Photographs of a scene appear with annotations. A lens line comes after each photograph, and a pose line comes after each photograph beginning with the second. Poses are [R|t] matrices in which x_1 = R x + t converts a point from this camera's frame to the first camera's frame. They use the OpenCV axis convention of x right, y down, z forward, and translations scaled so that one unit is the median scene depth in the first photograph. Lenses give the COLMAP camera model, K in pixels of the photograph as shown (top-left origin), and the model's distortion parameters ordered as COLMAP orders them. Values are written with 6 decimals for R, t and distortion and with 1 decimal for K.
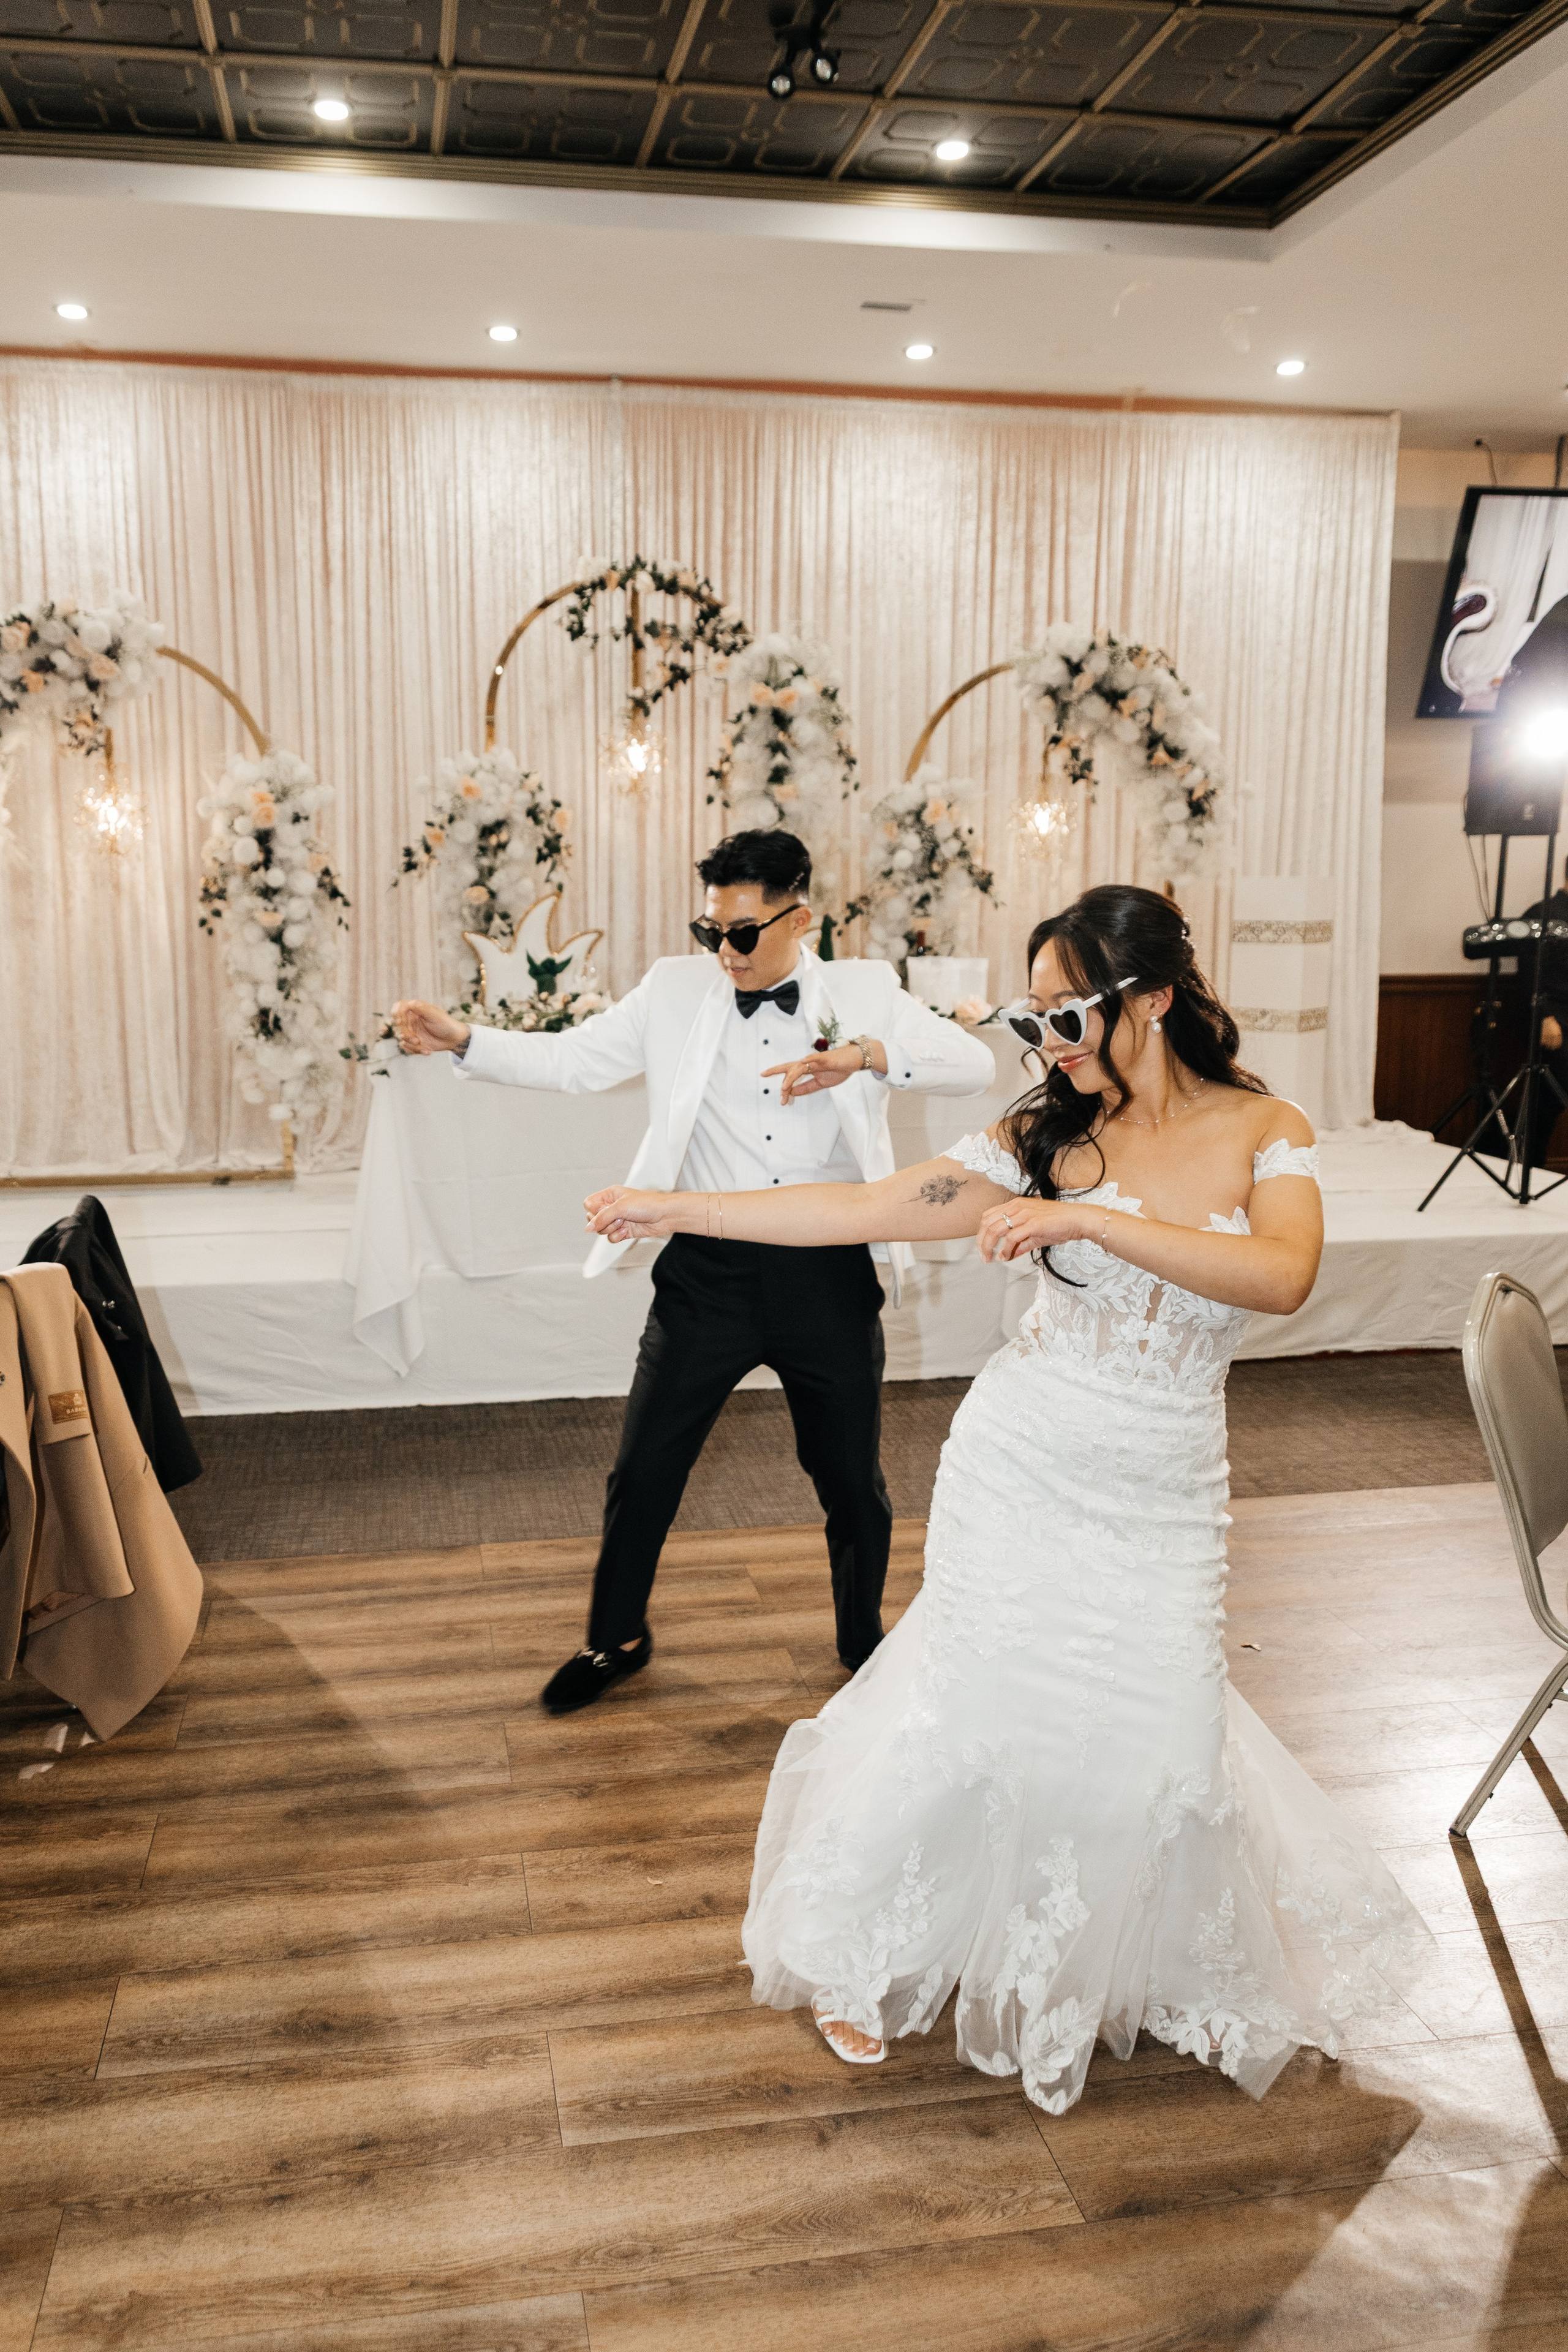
lens RADIAL K [[1700.8, 0, 680.3], [0, 1700.8, 1167.5], [0, 0, 1]] dist [0.001133, 0.004129]
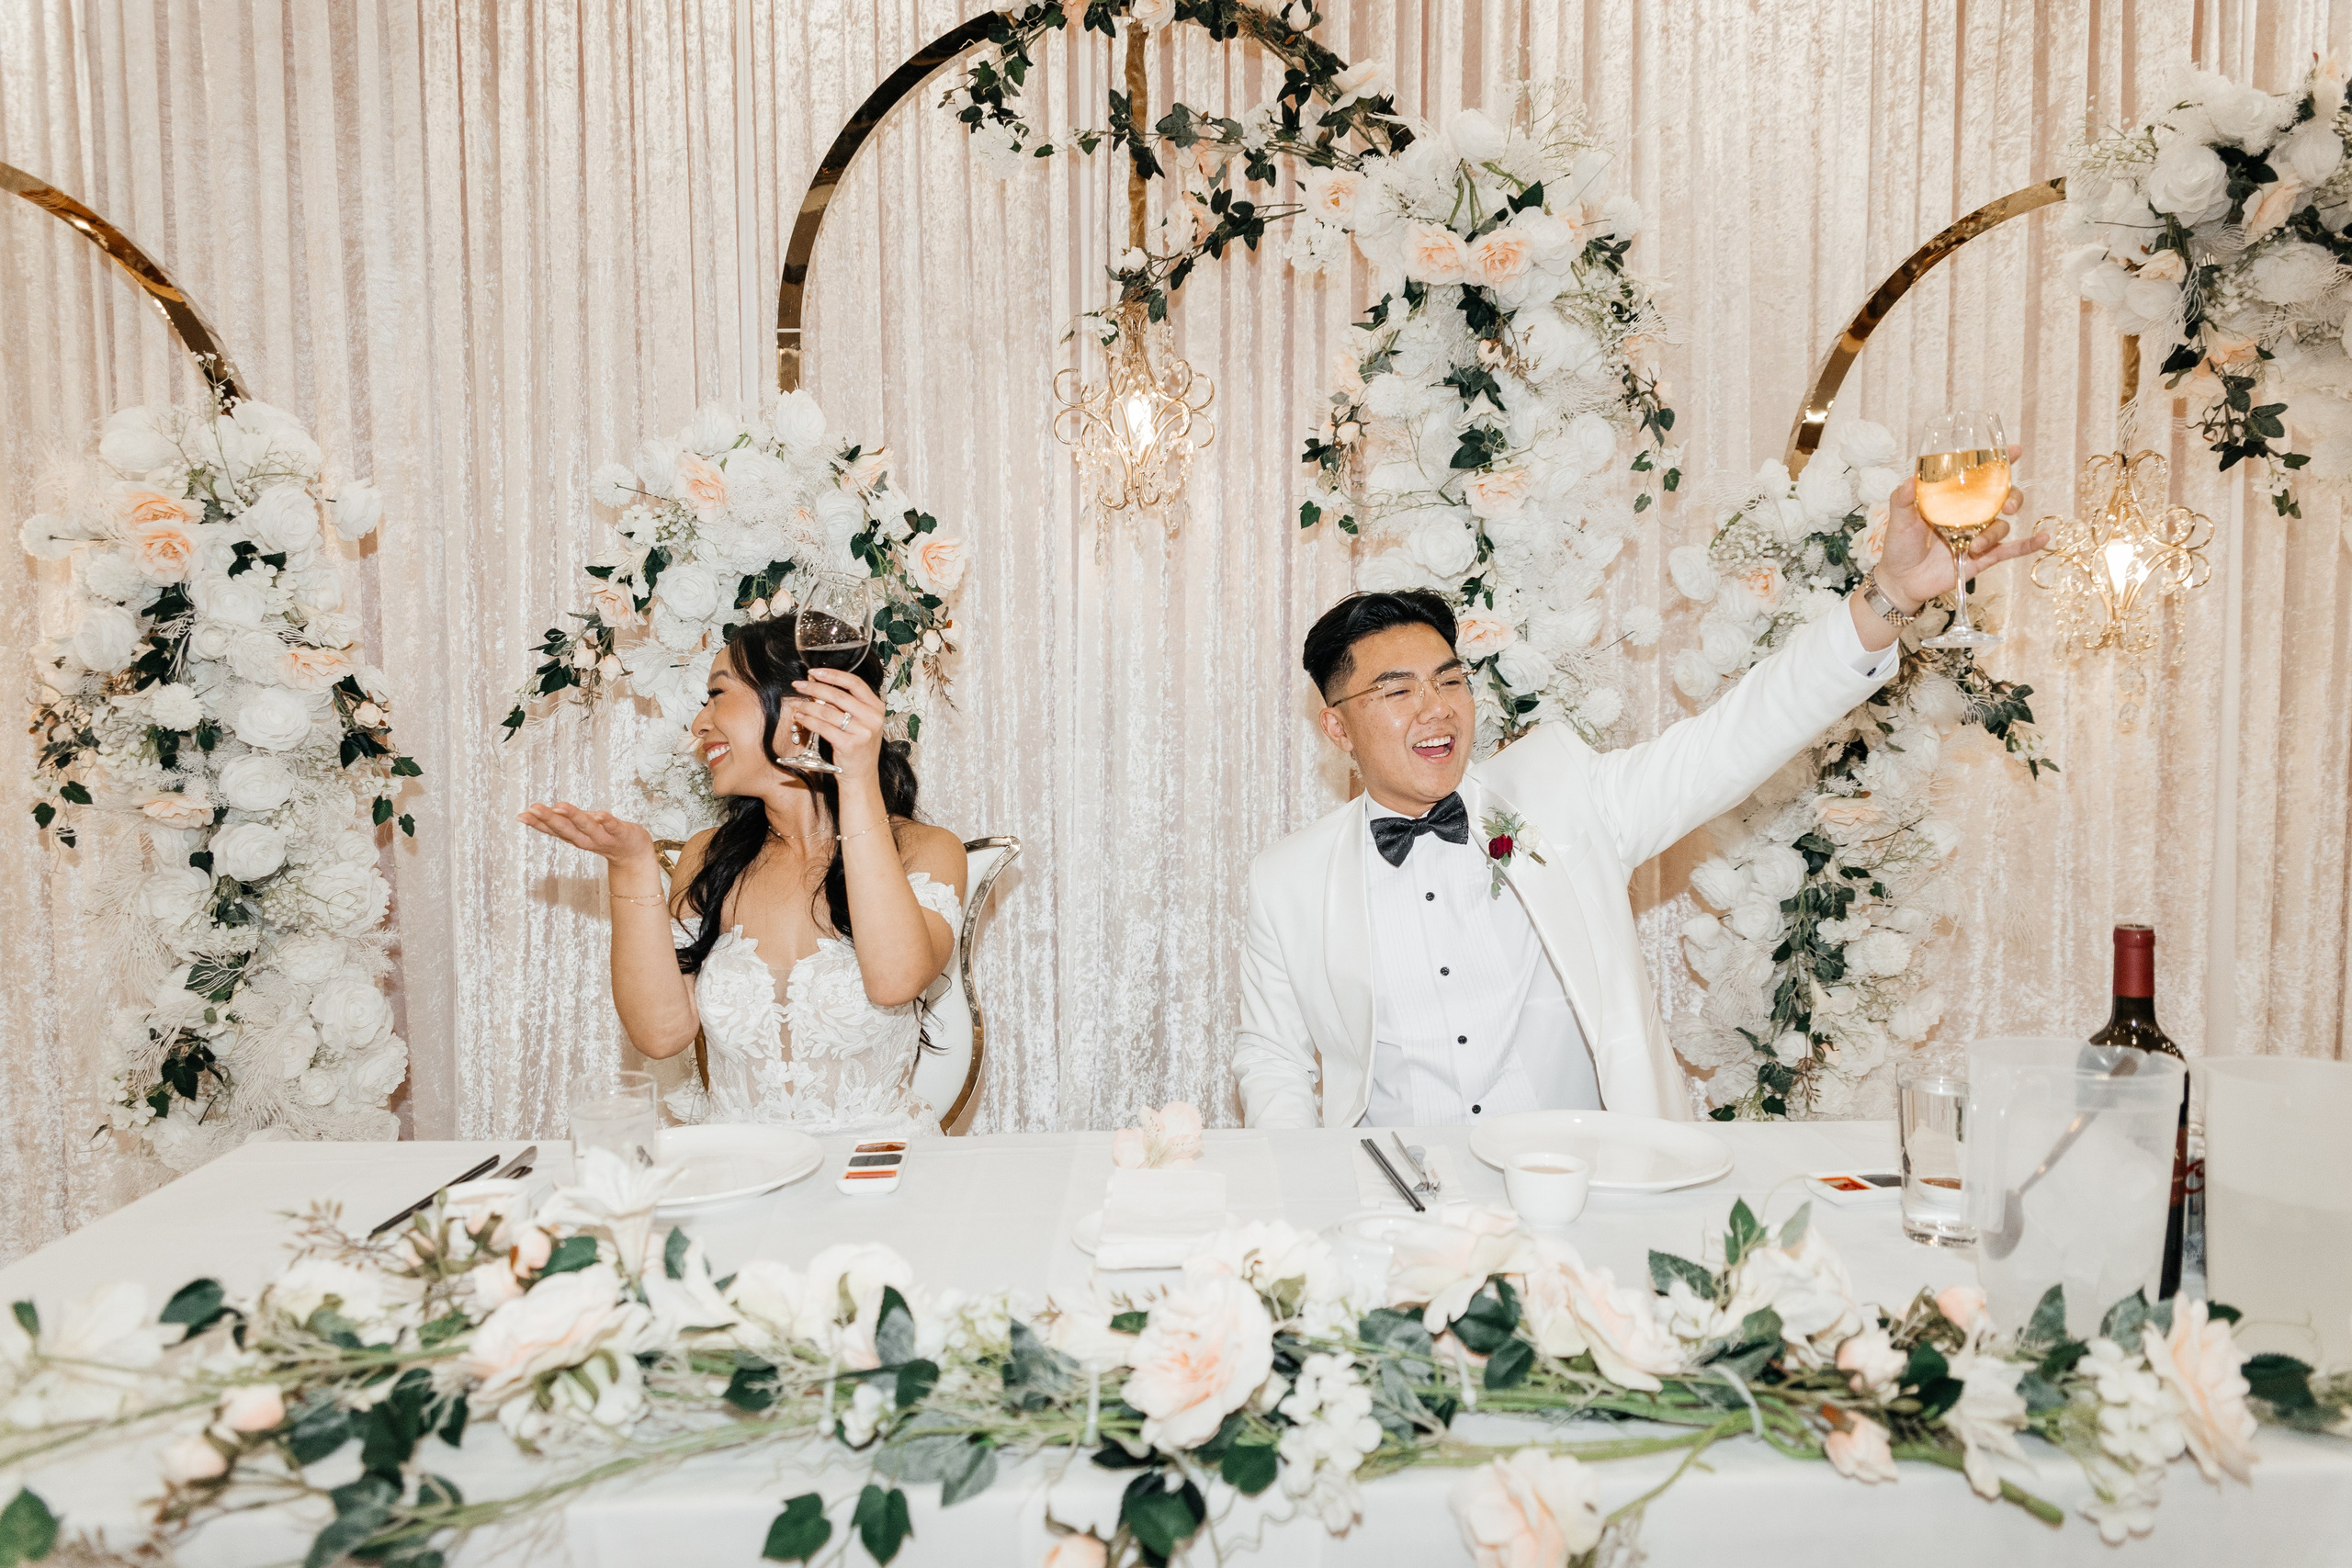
lens RADIAL K [[1700.6, 0, 1180.1], [0, 1700.6, 808.4], [0, 0, 1]] dist [0.001133, 0.004129]
pose [[0.992846, 0.003074, -0.119366, 0.035772], [-0.015920, 0.994151, -0.106816, -0.101794], [0.118340, 0.107952, 0.987088, 0.602752]]
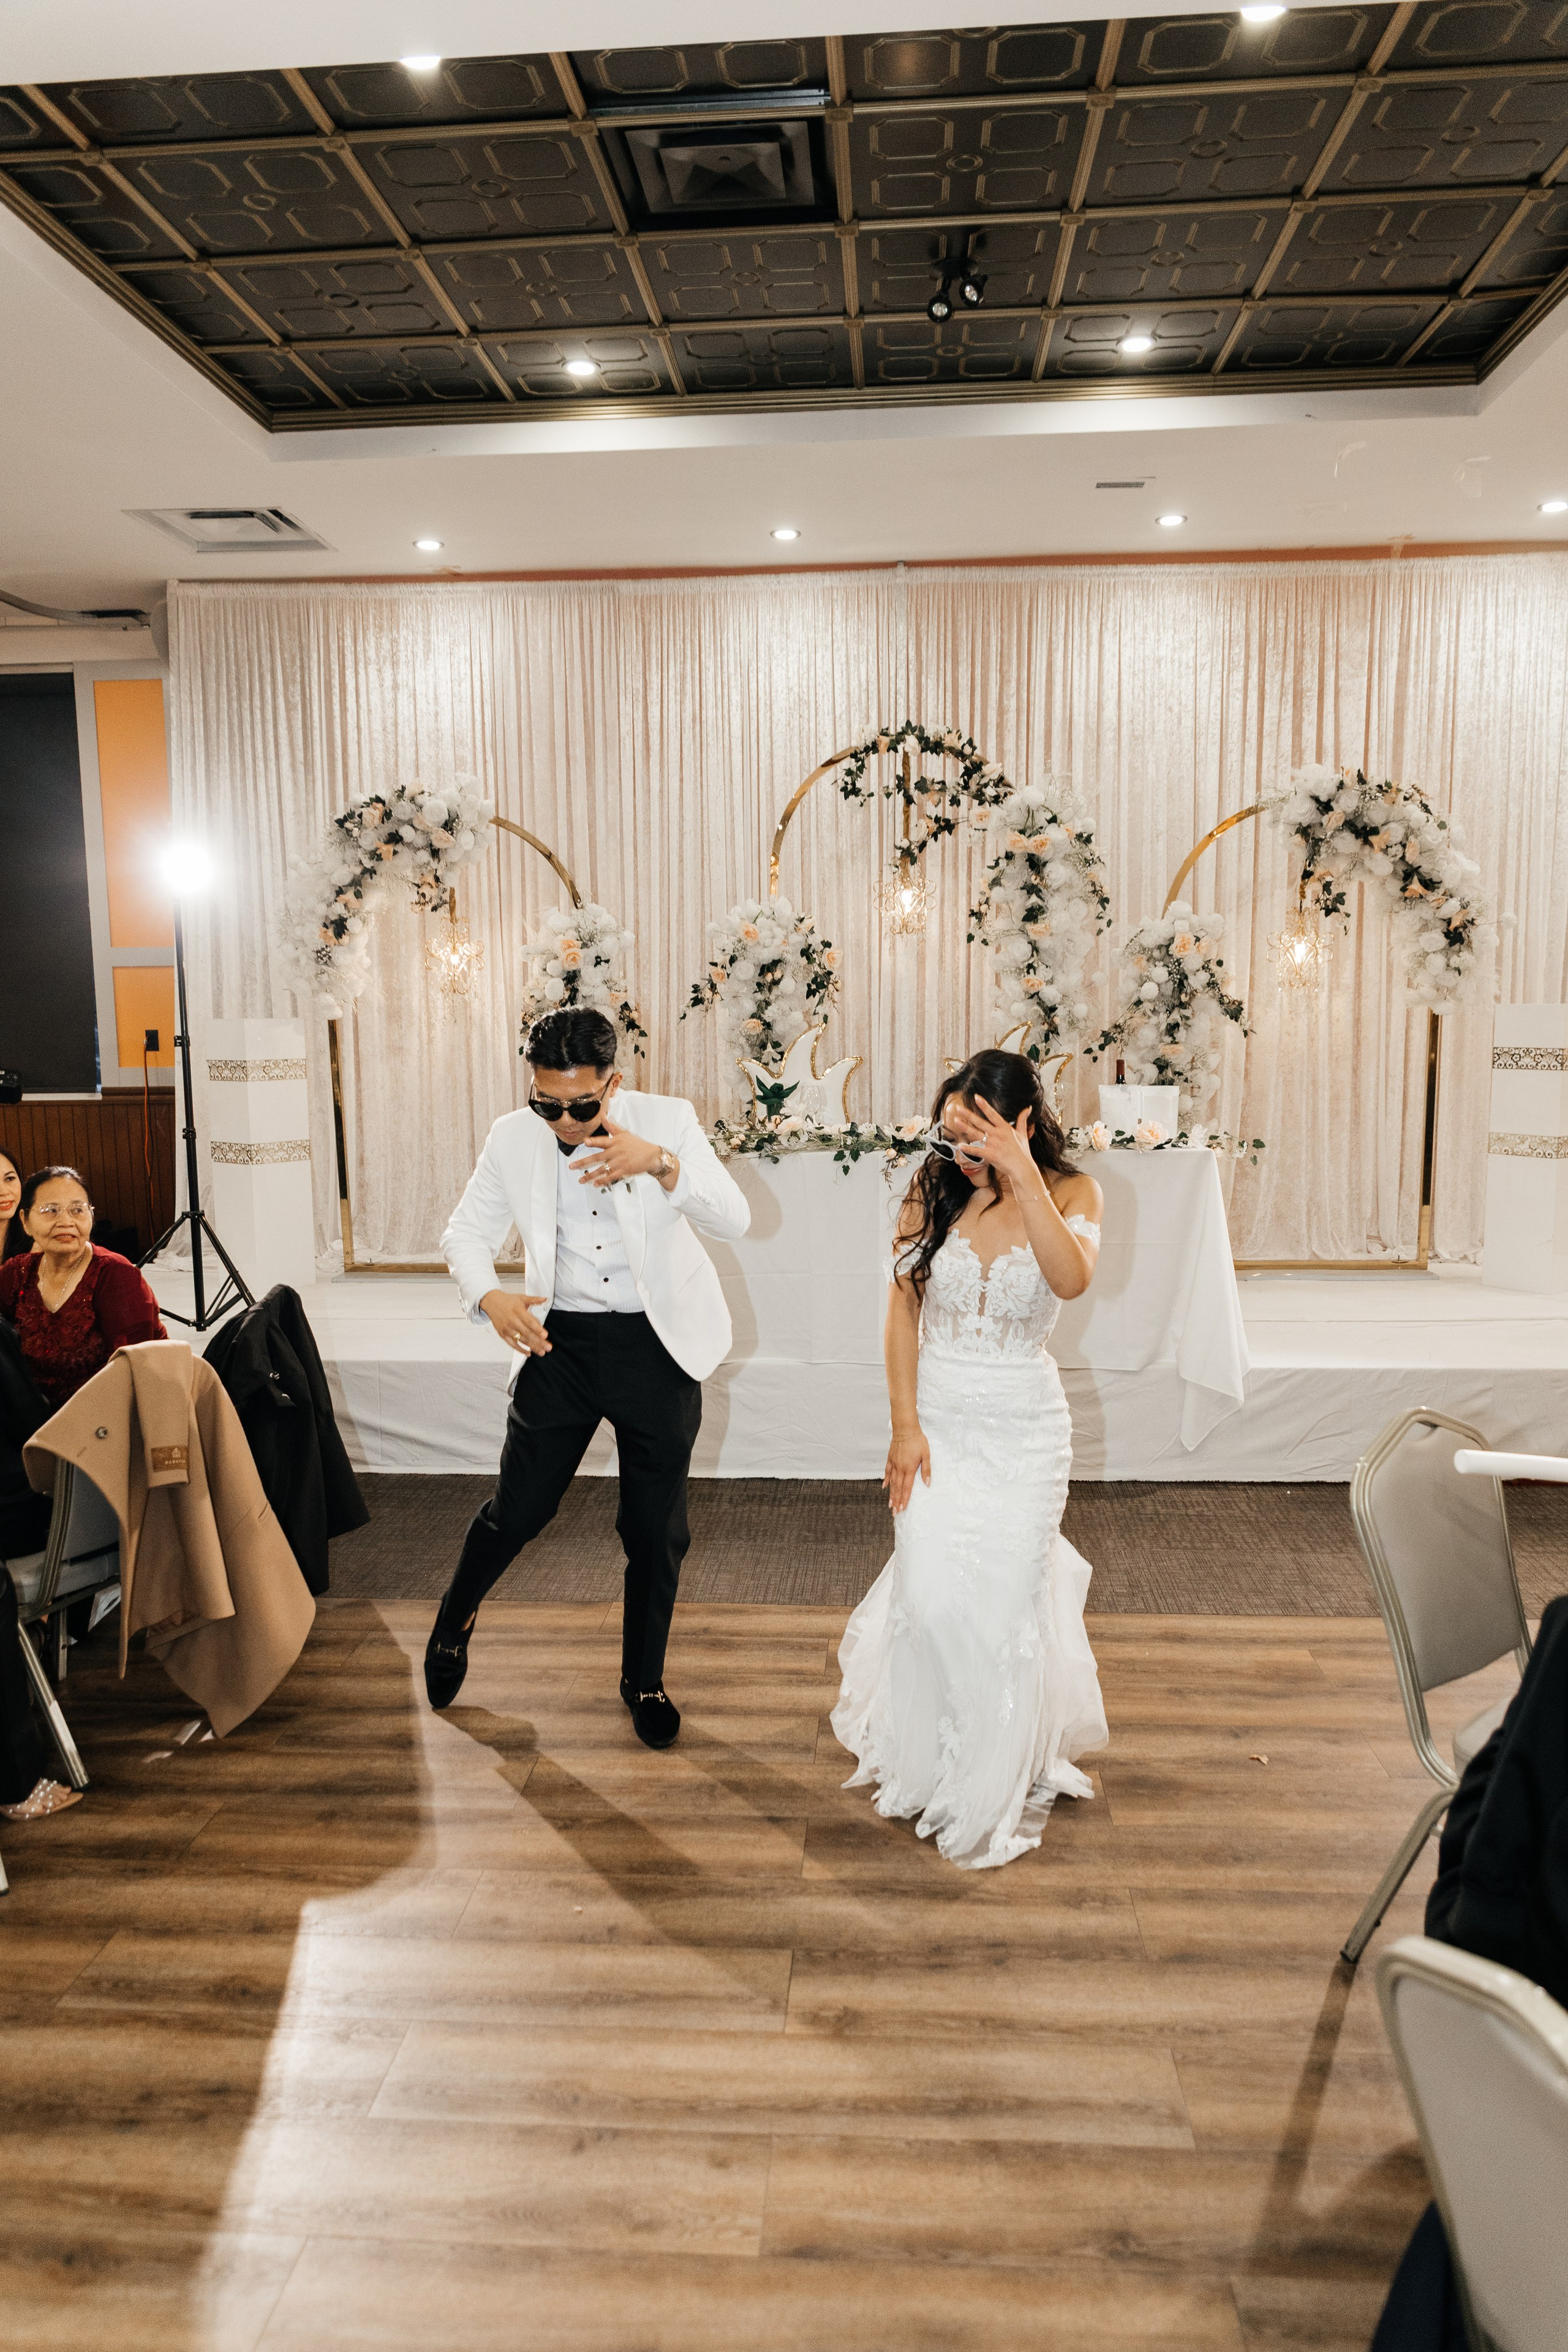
lens RADIAL K [[1567.6, 0, 792.6], [0, 1567.6, 1207.1], [0, 0, 1]] dist [0.005944, -0.004771]
pose [[0.973326, 0.022145, -0.228356, 0.141353], [-0.030220, 0.999033, -0.031928, -0.007438], [0.227428, 0.037977, 0.973054, -0.001758]]
